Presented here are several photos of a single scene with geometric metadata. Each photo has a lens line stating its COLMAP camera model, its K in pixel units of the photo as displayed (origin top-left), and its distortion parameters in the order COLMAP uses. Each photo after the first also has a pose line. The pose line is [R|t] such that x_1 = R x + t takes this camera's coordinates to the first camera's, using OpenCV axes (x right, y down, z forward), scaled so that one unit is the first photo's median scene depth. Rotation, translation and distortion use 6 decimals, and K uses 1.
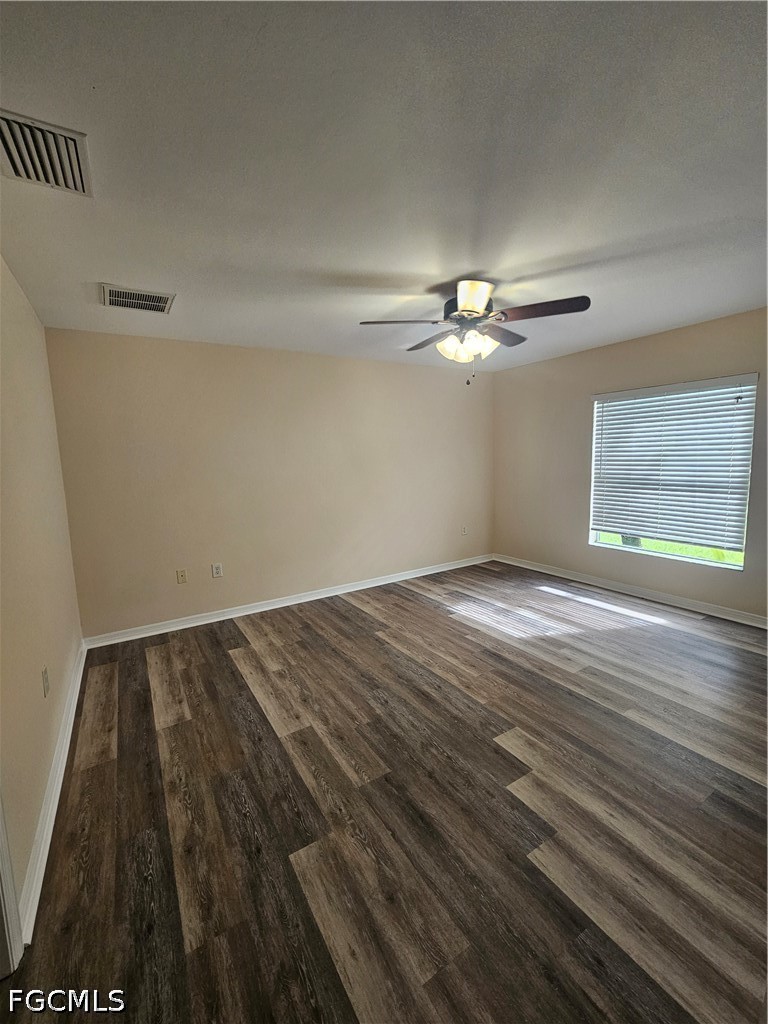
lens RADIAL K [[417.1, 0, 378.7], [0, 417.1, 510.3], [0, 0, 1]] dist [0.000660, 0.000464]
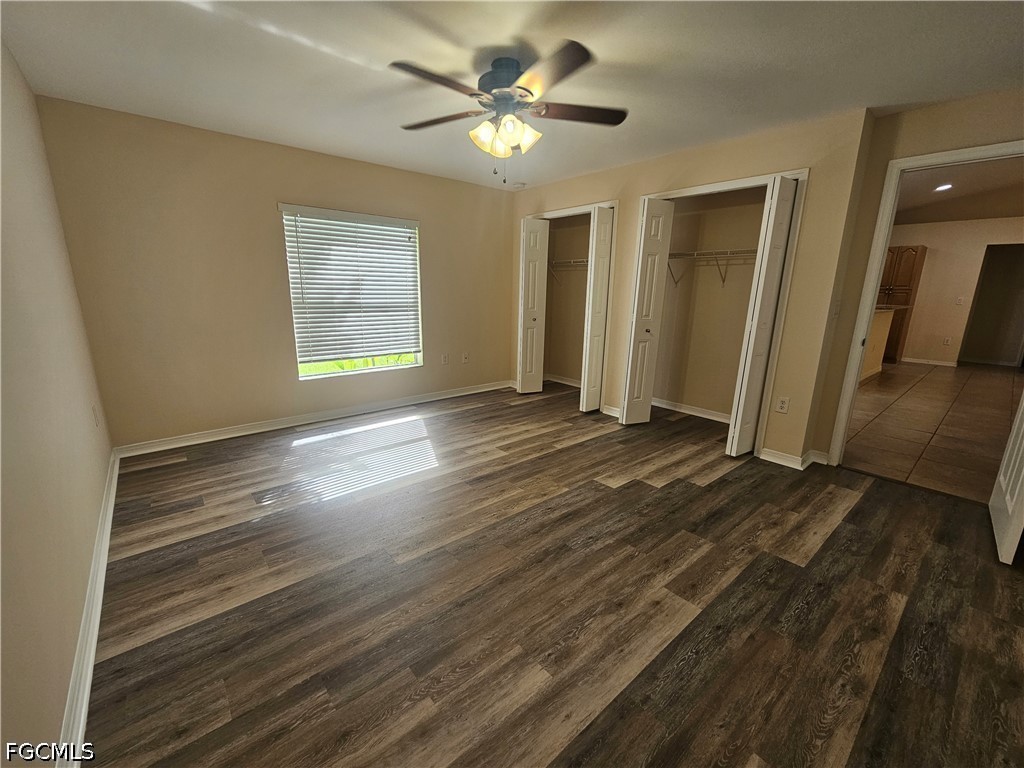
lens RADIAL K [[417.1, 0, 511.7], [0, 417.1, 387.3], [0, 0, 1]] dist [0.000660, 0.000464]
pose [[-0.144724, -0.201930, 0.968648, -0.760880], [0.120630, 0.968051, 0.219829, -0.080249], [-0.982091, 0.148663, -0.115742, 1.203533]]
